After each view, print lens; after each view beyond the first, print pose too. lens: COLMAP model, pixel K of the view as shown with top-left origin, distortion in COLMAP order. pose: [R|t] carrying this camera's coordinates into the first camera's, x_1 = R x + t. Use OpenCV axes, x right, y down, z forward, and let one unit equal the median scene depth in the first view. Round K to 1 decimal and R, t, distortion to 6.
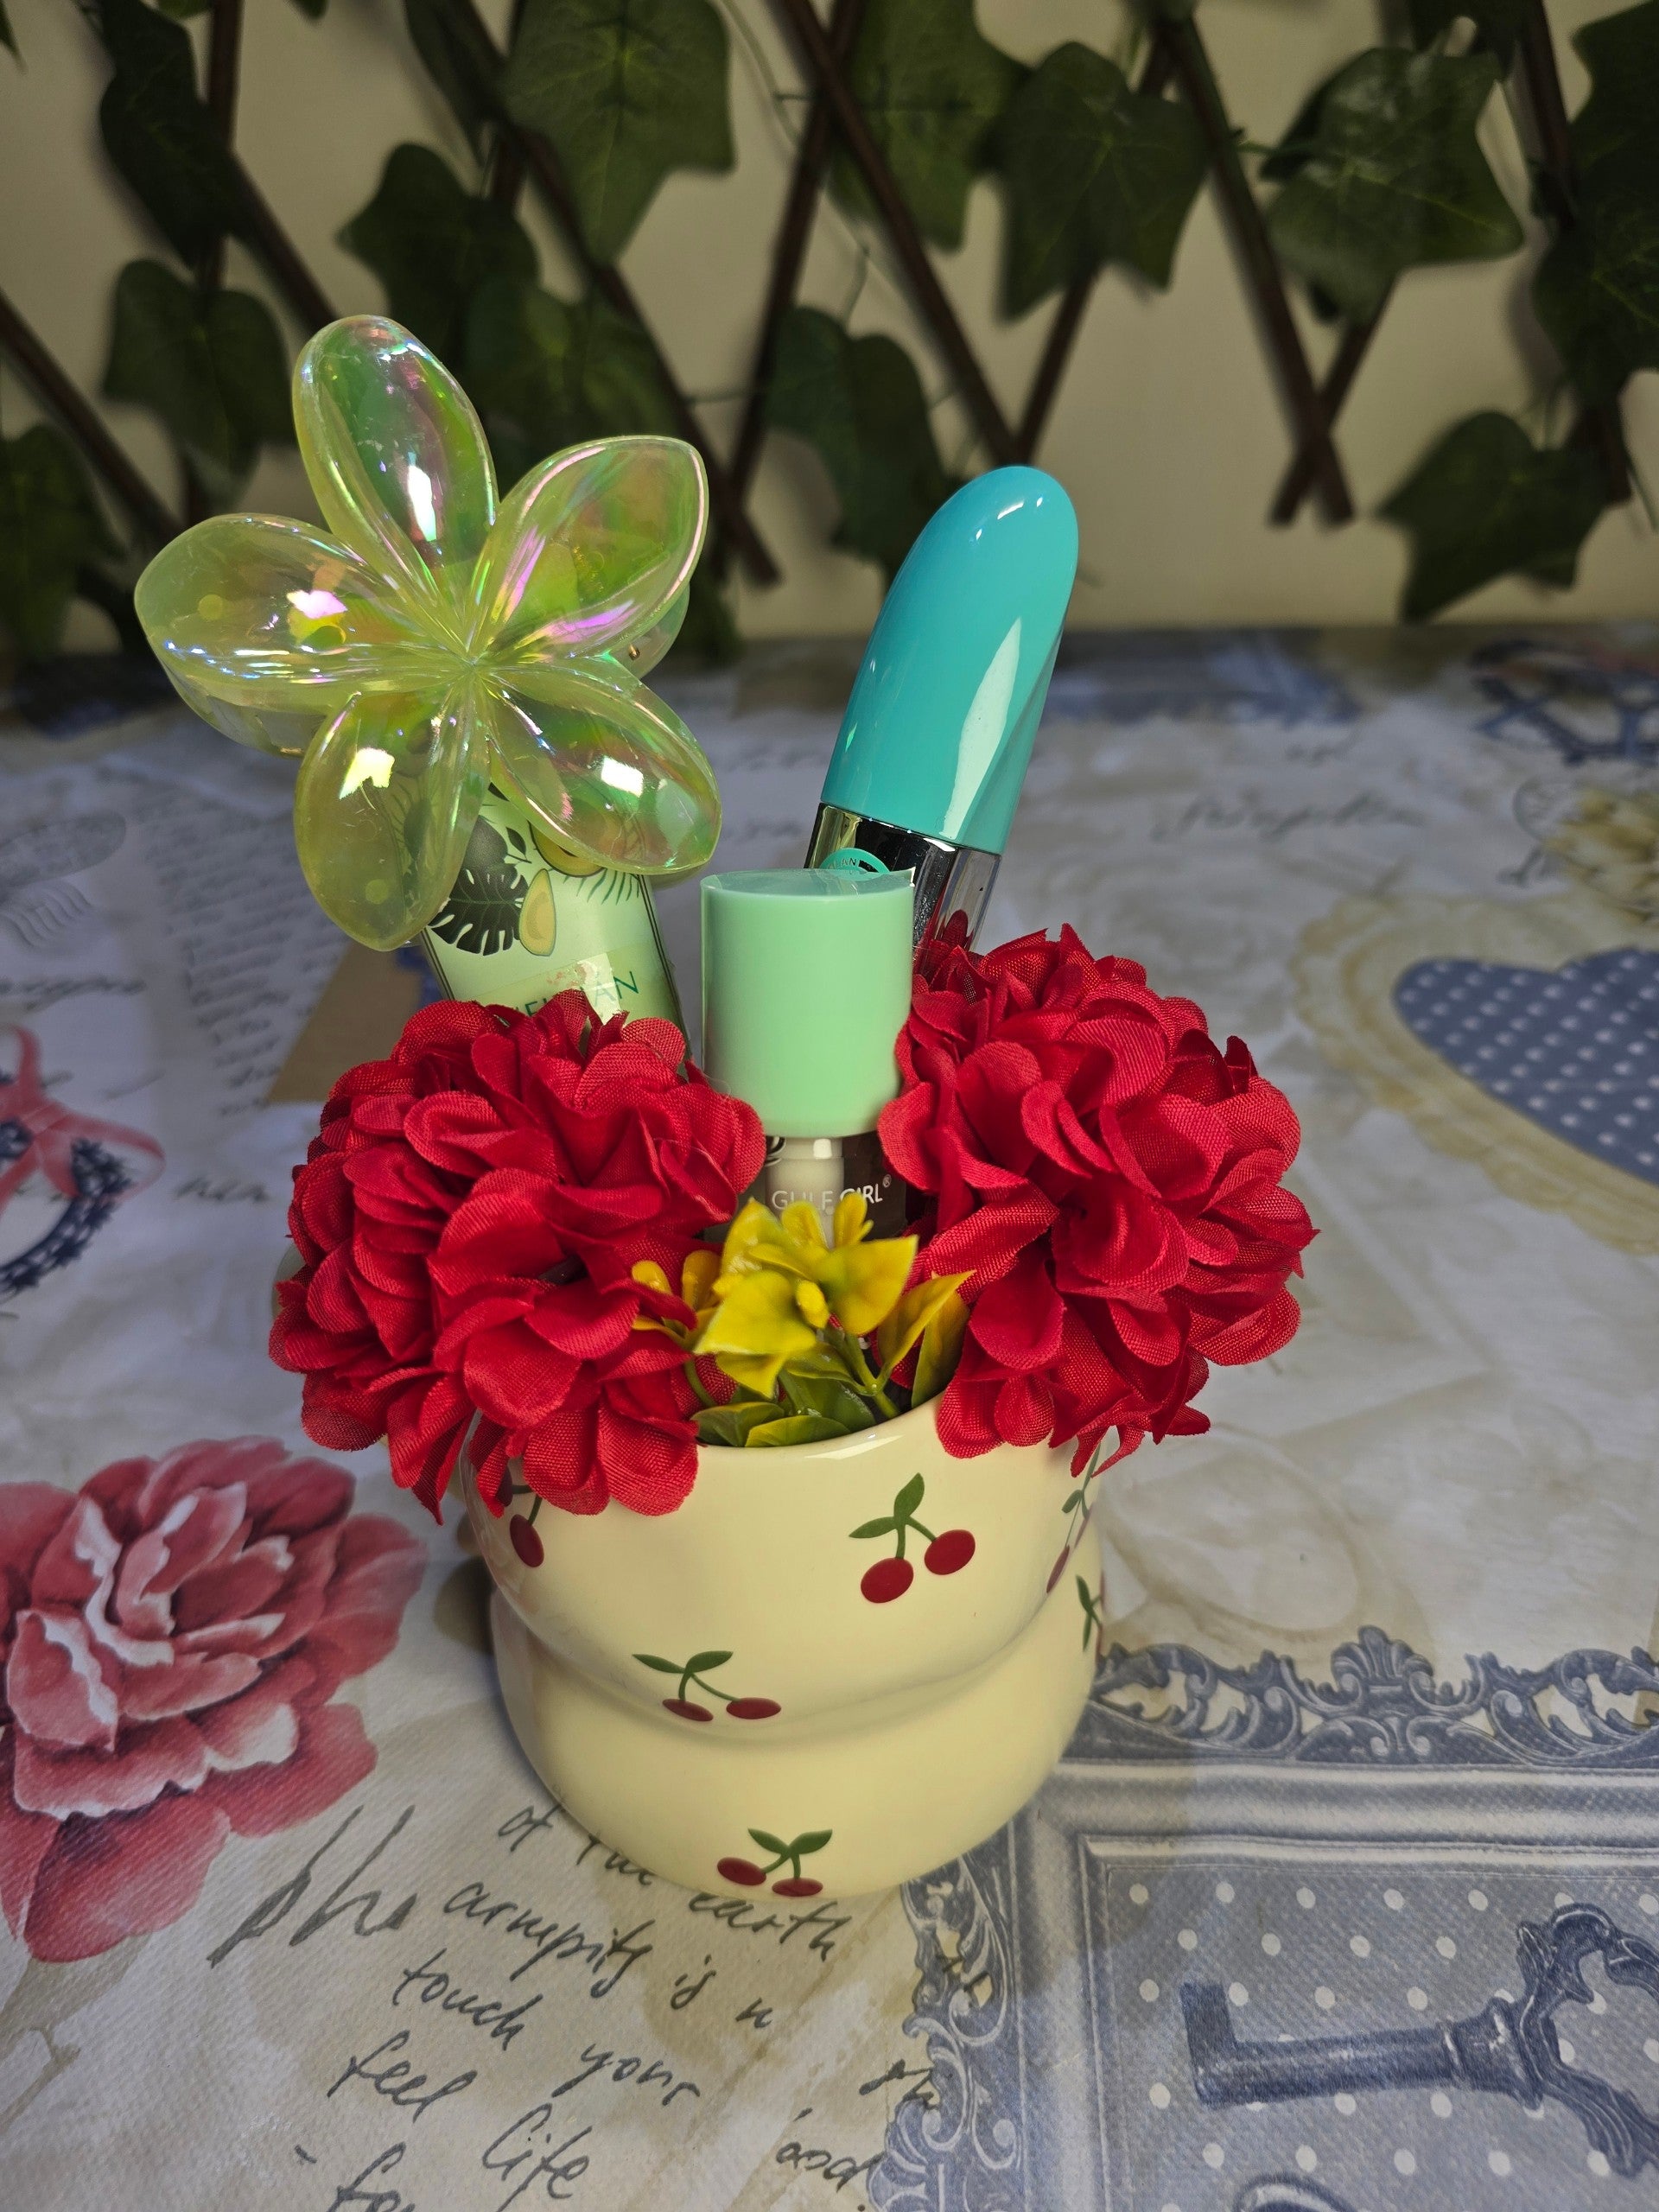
lens RADIAL K [[1511.0, 0, 823.7], [0, 1511.0, 1122.2], [0, 0, 1]] dist [-0.018655, -0.002239]
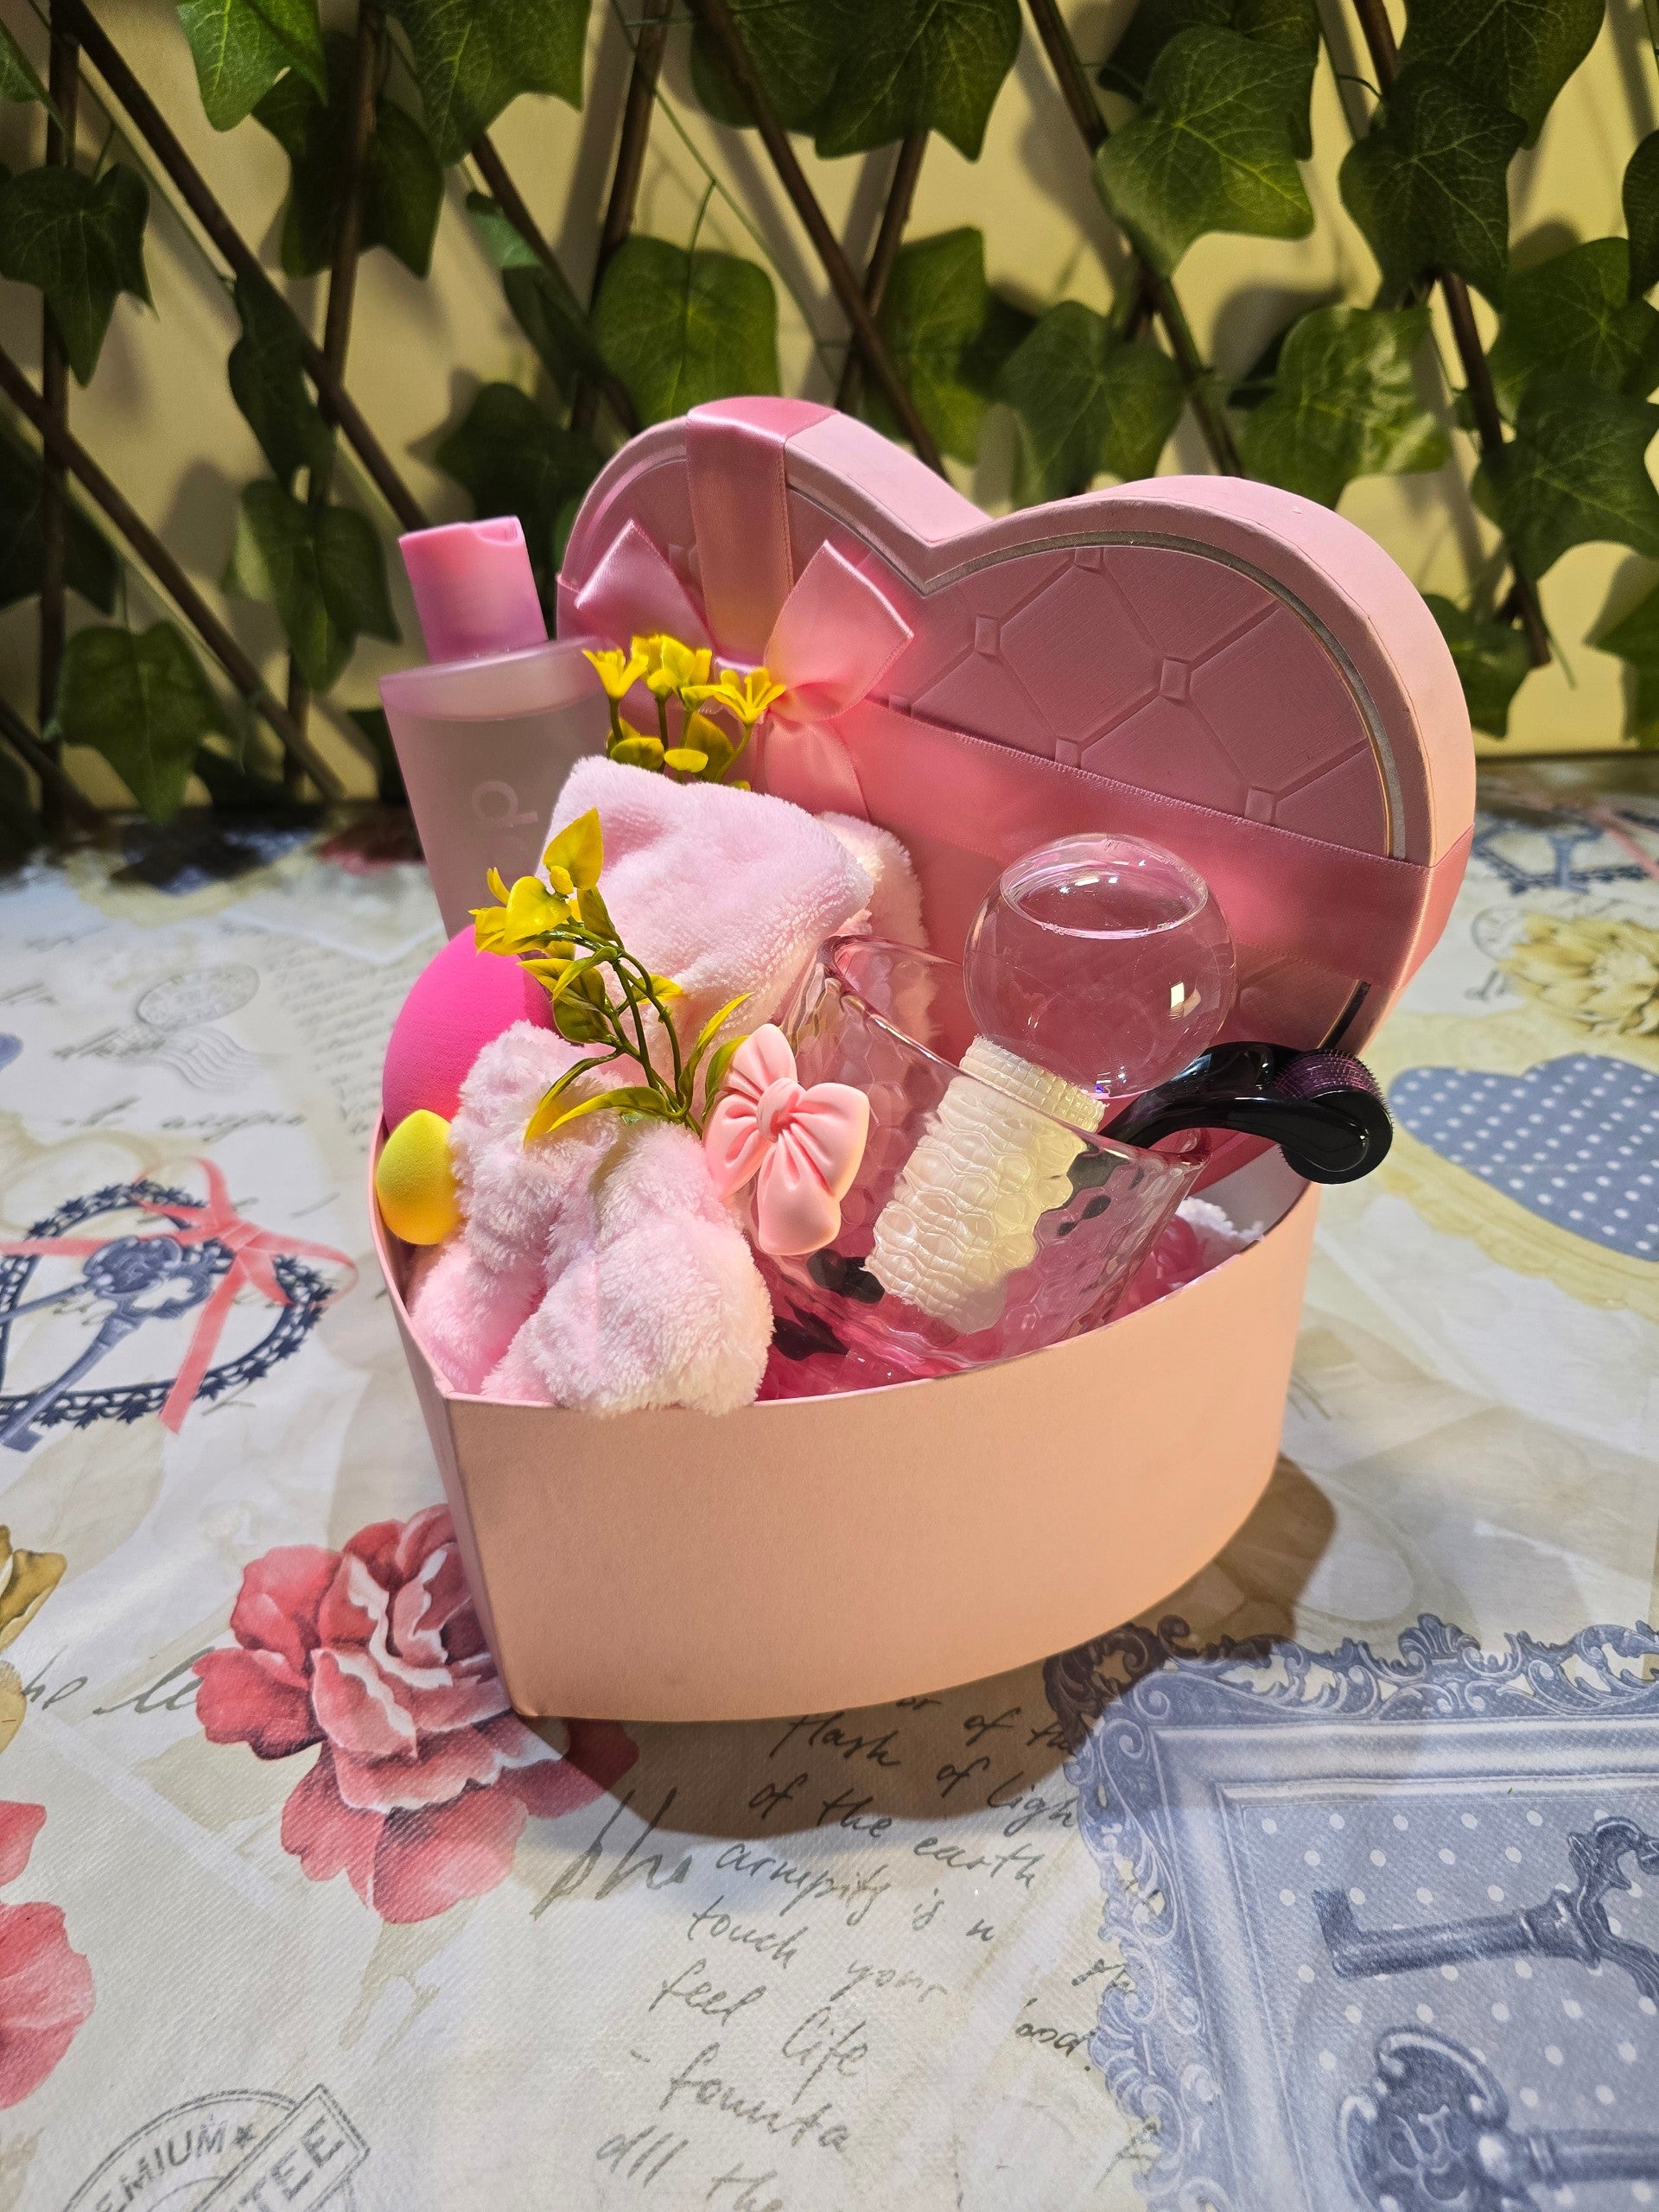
lens RADIAL K [[1561.1, 0, 816.7], [0, 1561.1, 1102.6], [0, 0, 1]] dist [-0.004746, -0.009386]
pose [[0.998433, -0.025342, 0.049892, -0.207163], [0.029344, 0.996267, -0.081190, 0.006737], [-0.047648, 0.082527, 0.995449, -0.310998]]
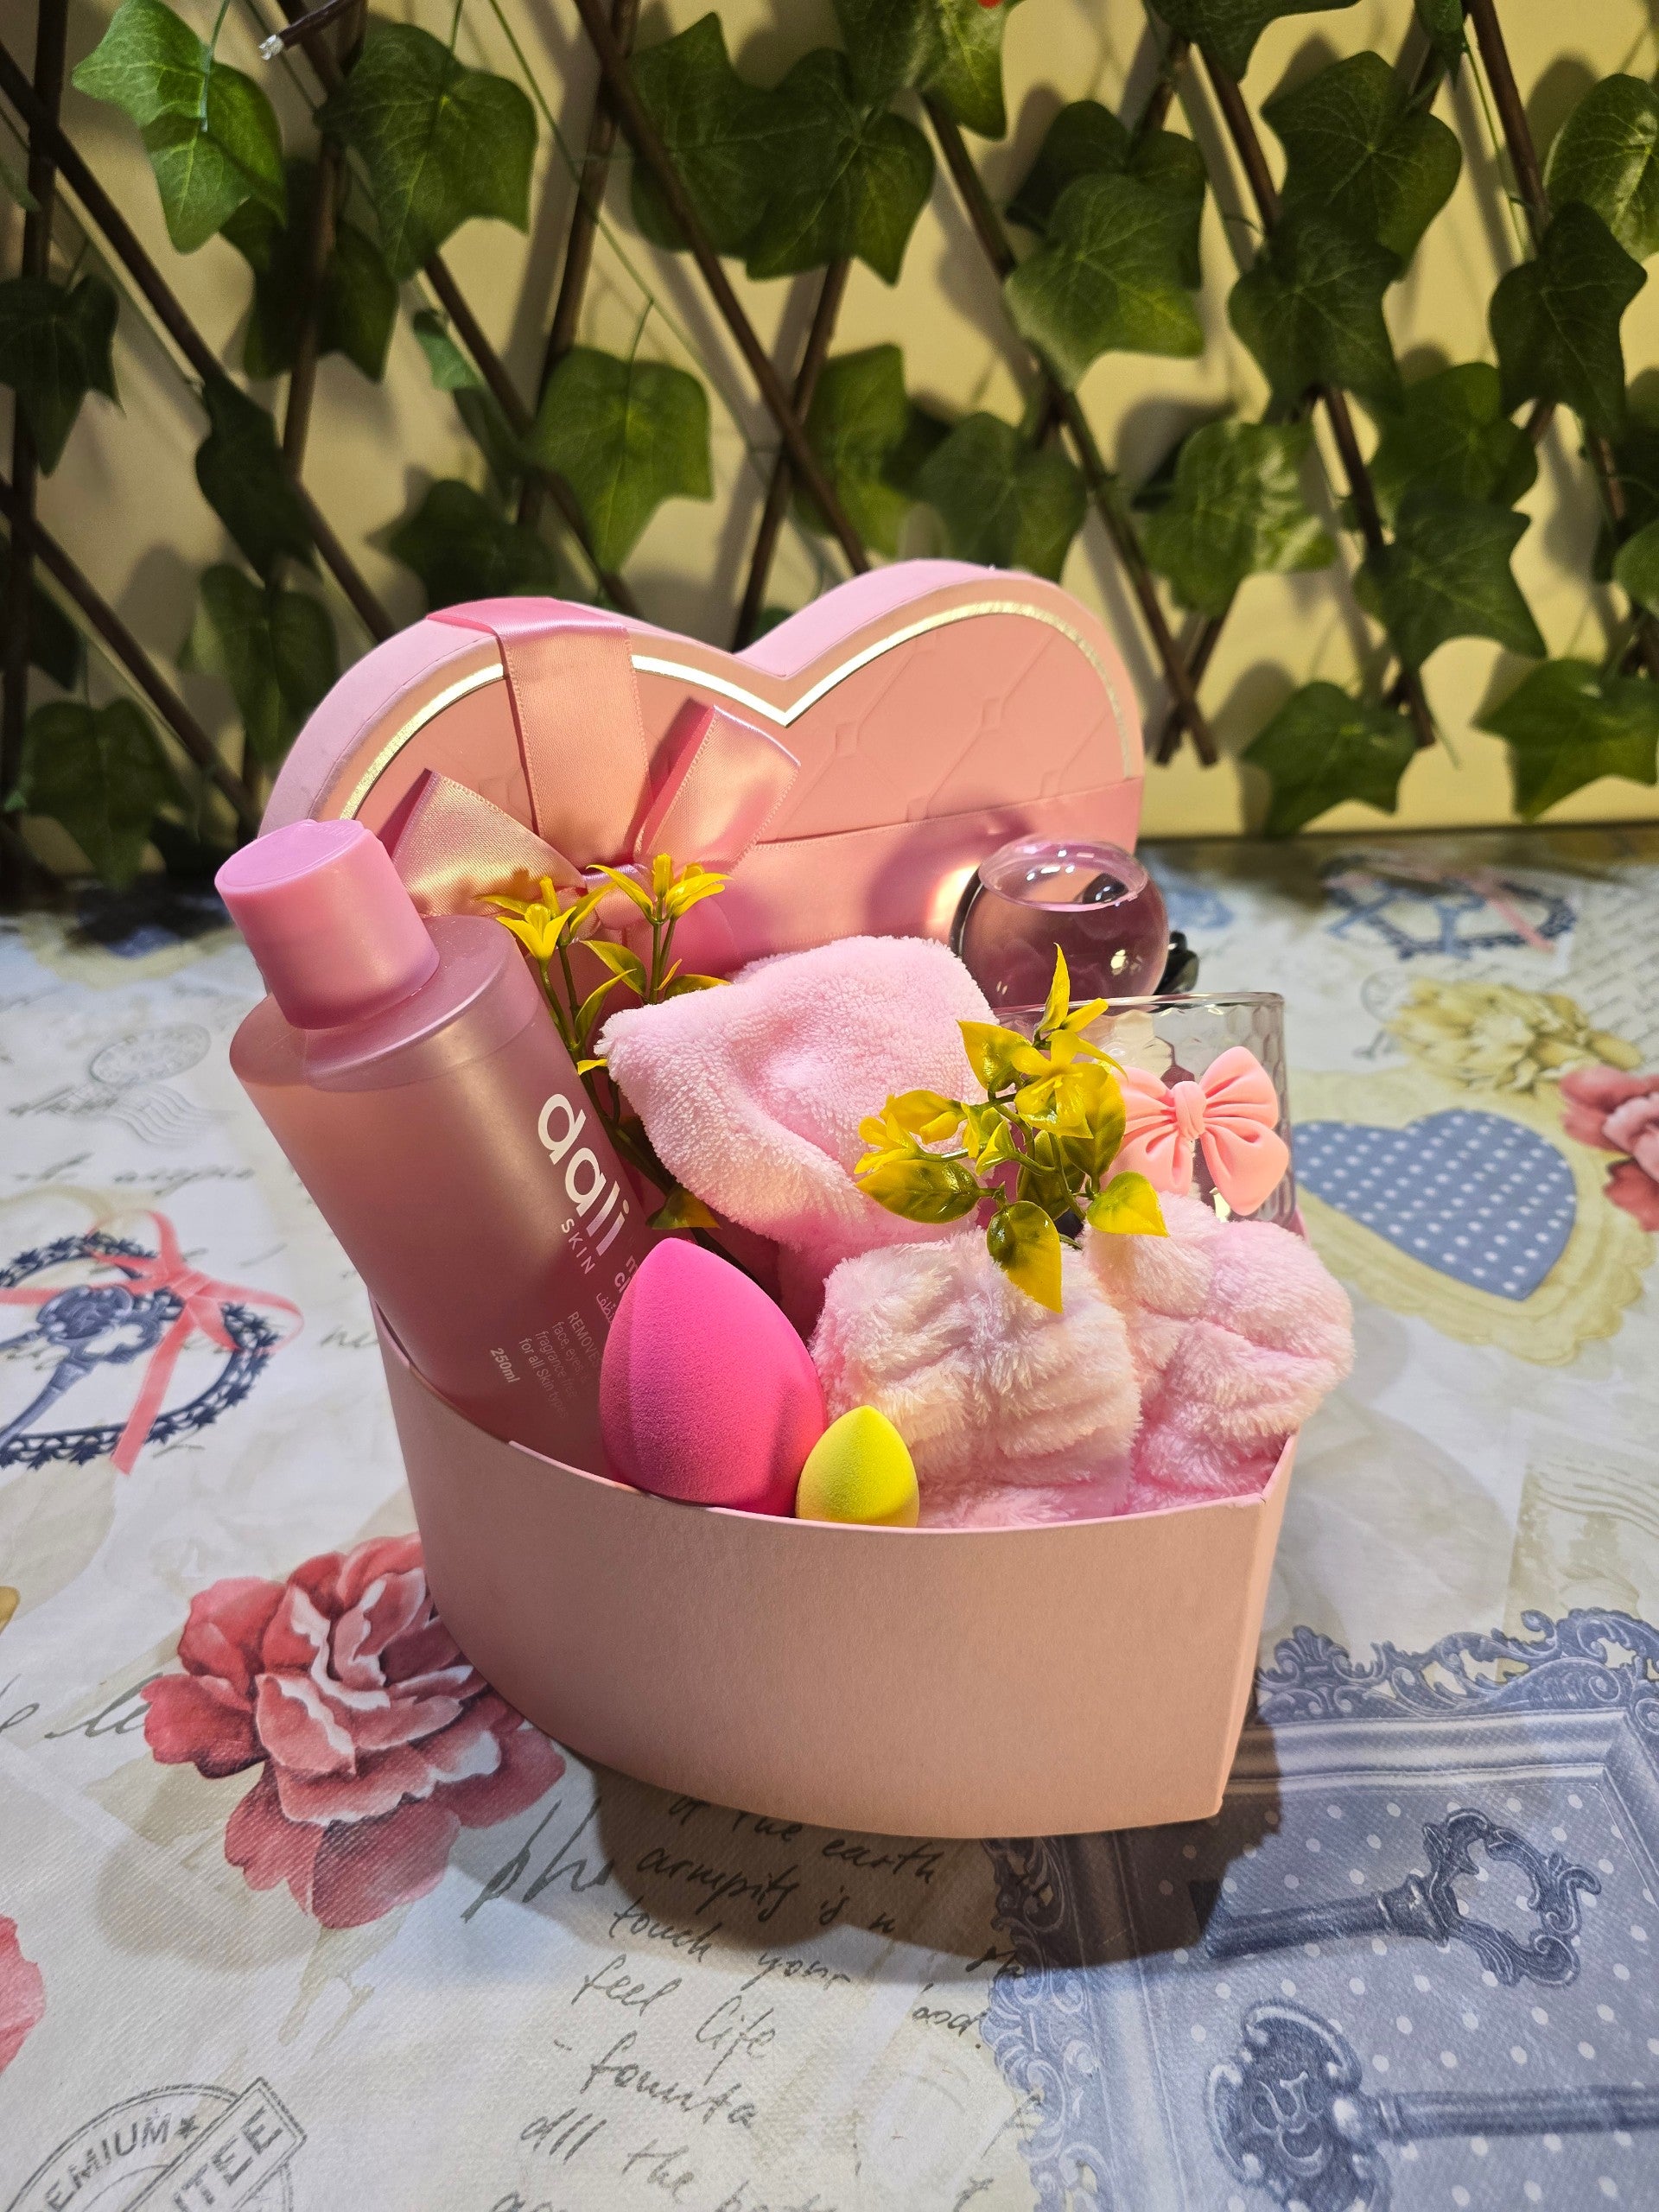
lens RADIAL K [[1571.5, 0, 831.9], [0, 1571.5, 1076.6], [0, 0, 1]] dist [-0.011341, -0.002024]
pose [[0.995541, -0.023435, 0.091367, -0.181998], [0.035445, 0.990598, -0.132137, 0.022325], [-0.087412, 0.134786, 0.987012, -0.440508]]
